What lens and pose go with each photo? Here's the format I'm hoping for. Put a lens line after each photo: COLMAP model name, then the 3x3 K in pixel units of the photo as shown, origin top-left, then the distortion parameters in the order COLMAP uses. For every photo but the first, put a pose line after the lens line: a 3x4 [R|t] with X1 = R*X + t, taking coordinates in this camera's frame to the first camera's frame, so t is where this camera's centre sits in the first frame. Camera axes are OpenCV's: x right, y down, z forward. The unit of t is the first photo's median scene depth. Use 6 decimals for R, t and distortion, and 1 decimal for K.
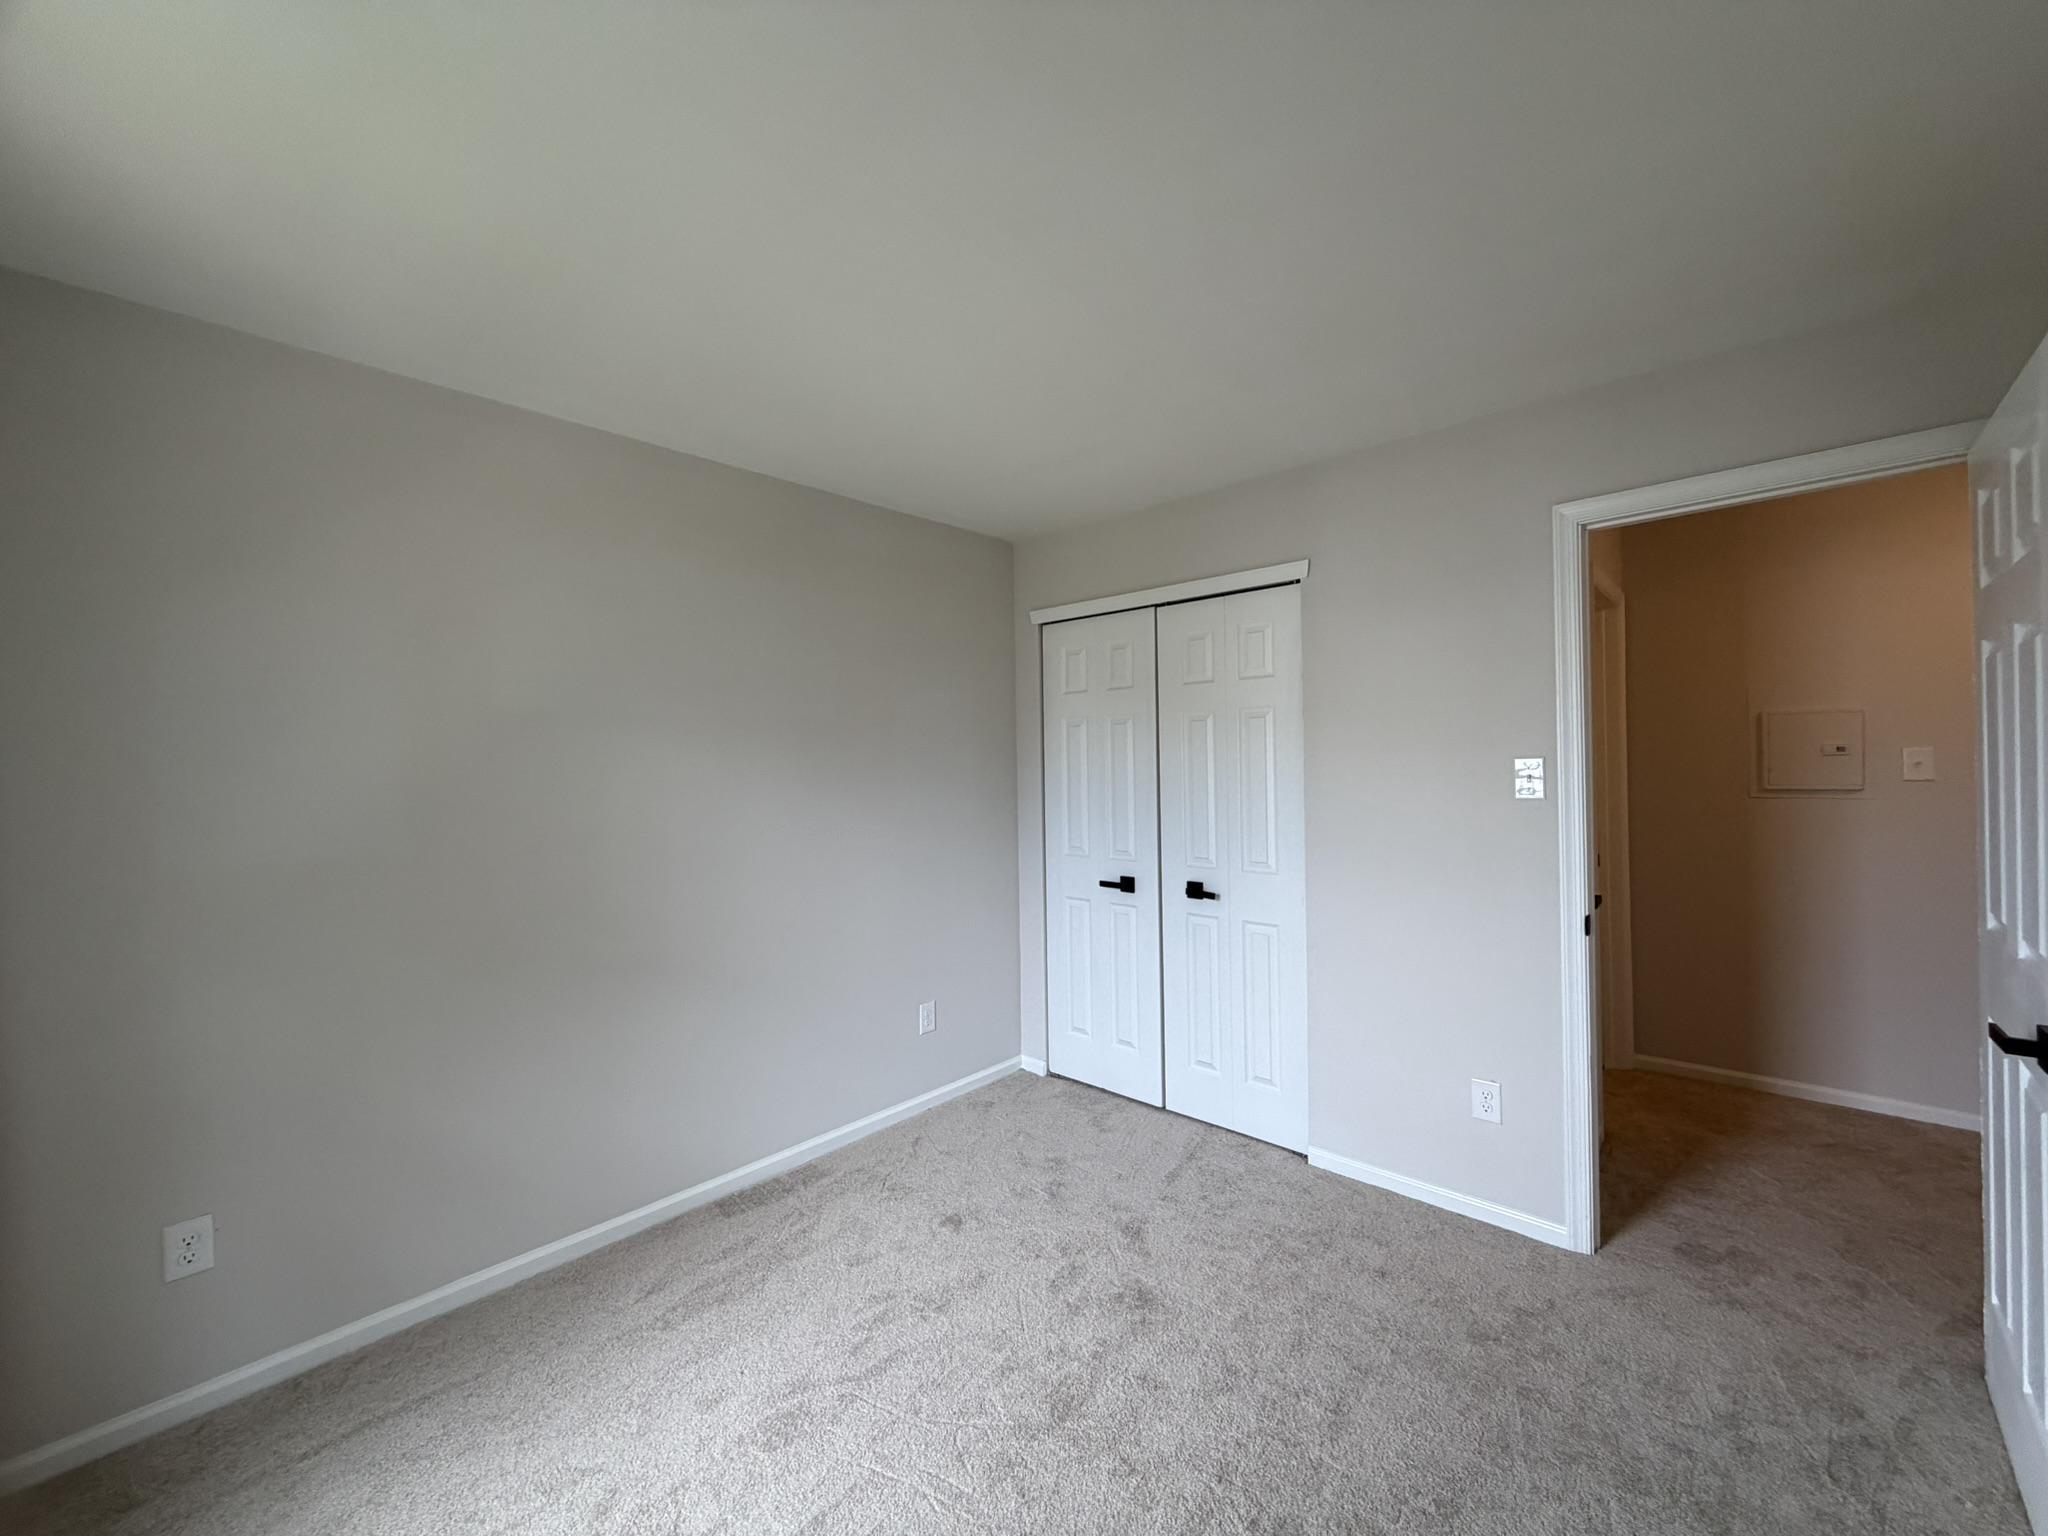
lens RADIAL K [[813.9, 0, 1019.7], [0, 813.9, 764.1], [0, 0, 1]] dist [0.000741, -0.000185]
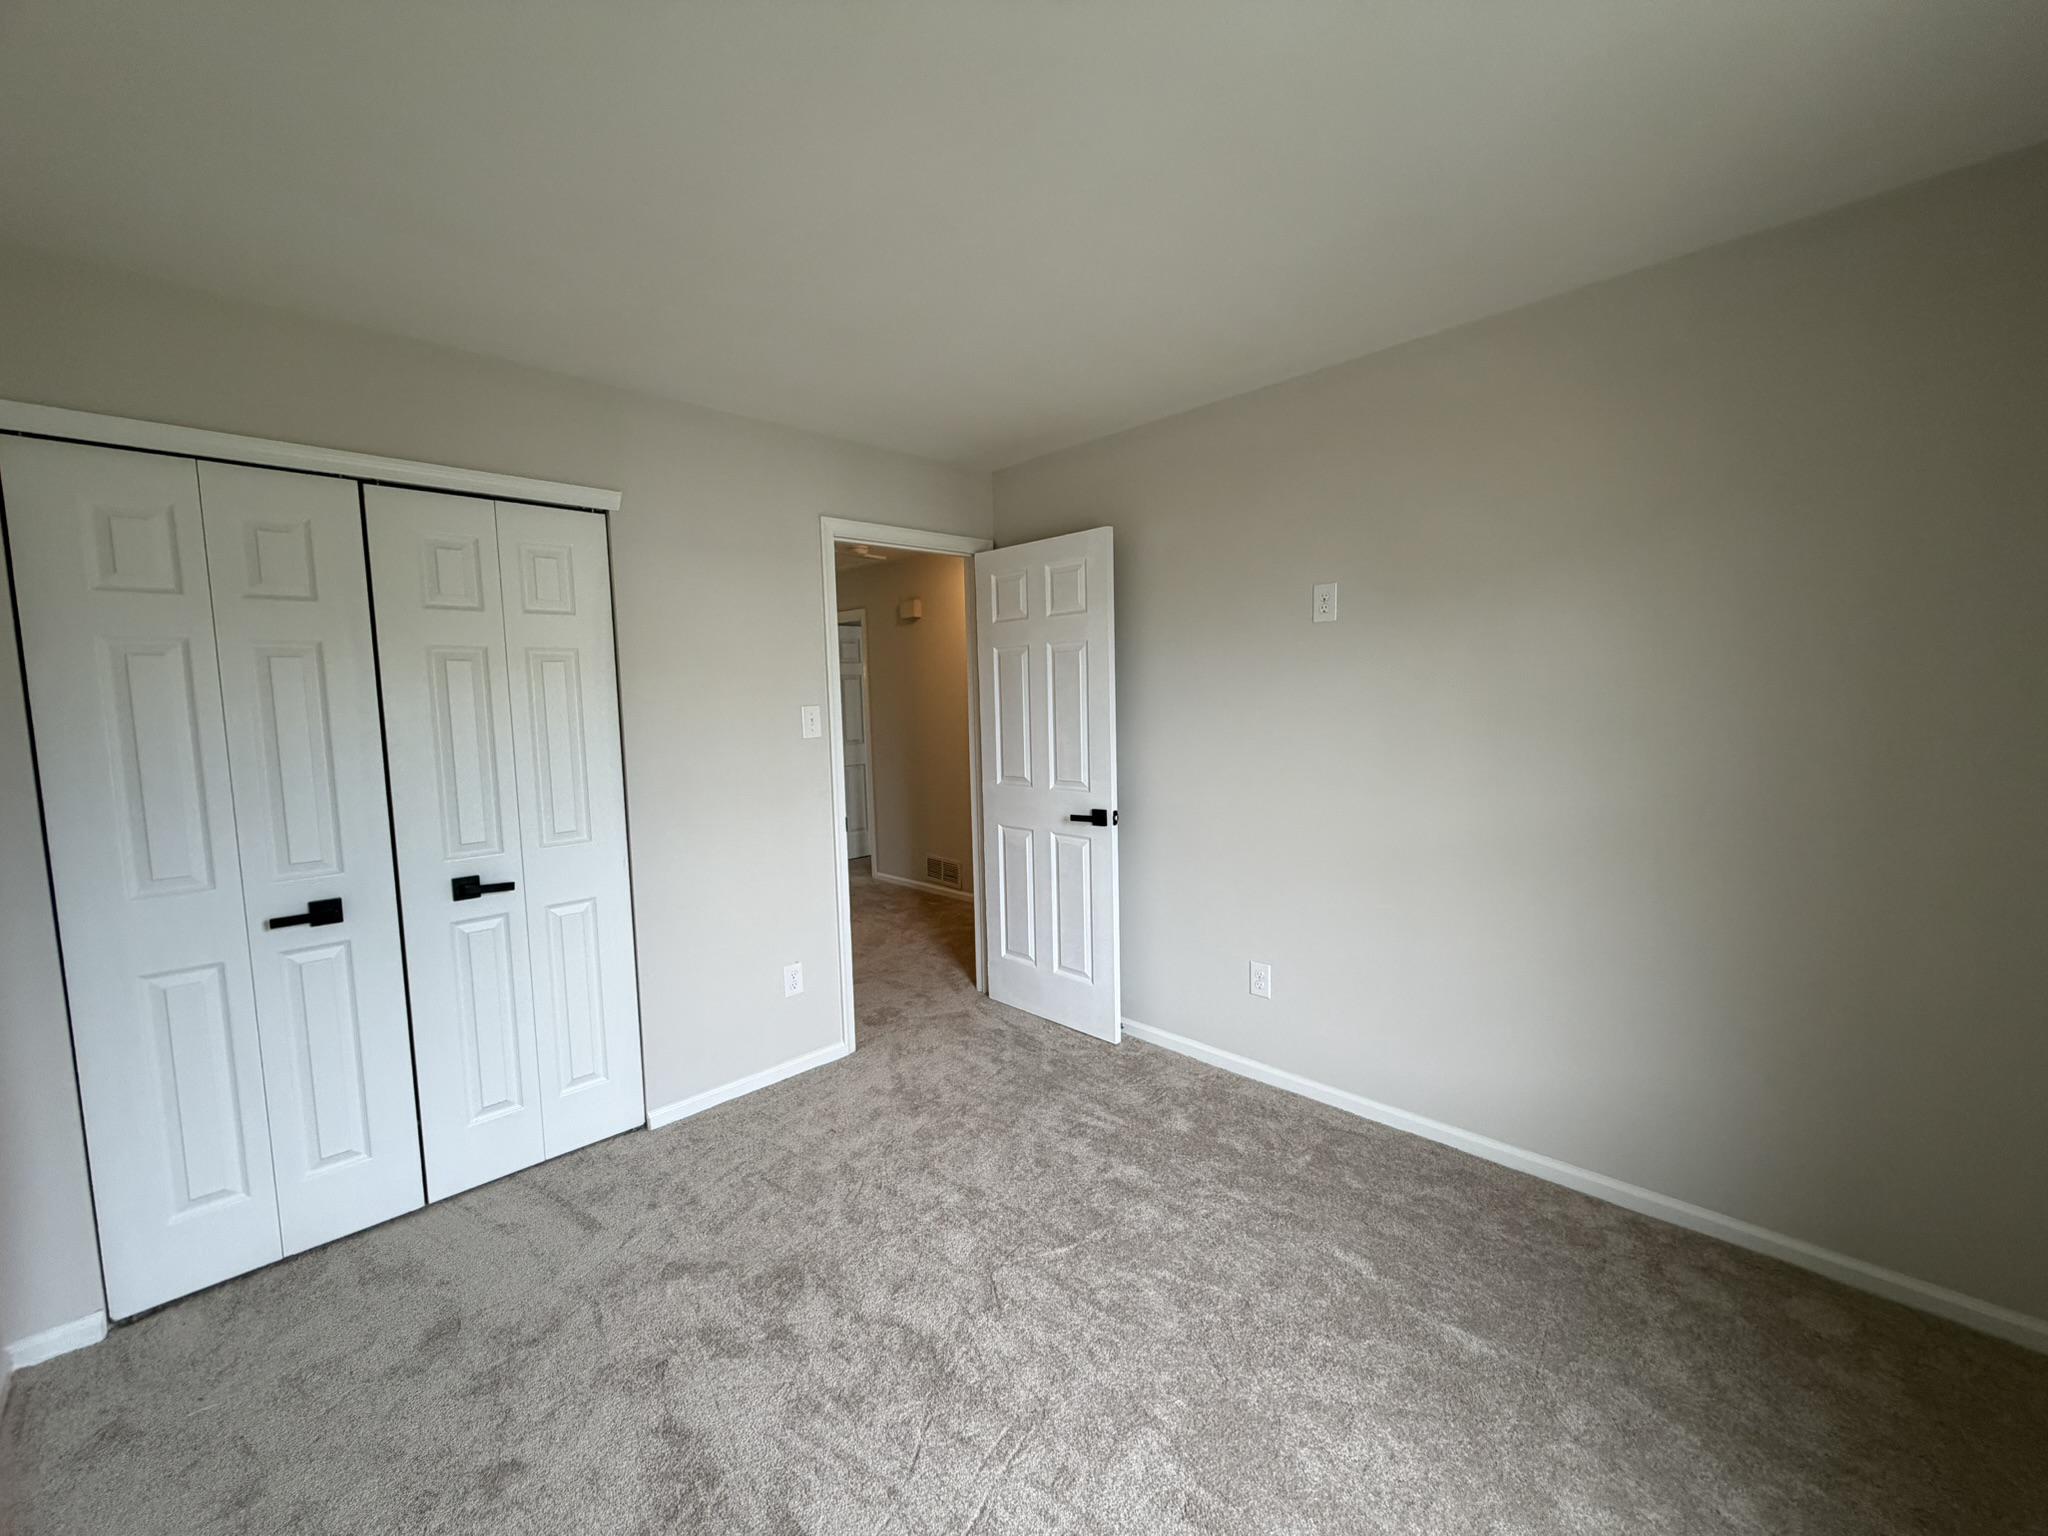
lens RADIAL K [[813.9, 0, 1019.7], [0, 813.9, 764.1], [0, 0, 1]] dist [0.000741, -0.000185]
pose [[0.041240, -0.066325, 0.996945, -0.550644], [0.026684, 0.997512, 0.065259, 0.006980], [-0.998793, 0.023911, 0.042907, 0.503748]]
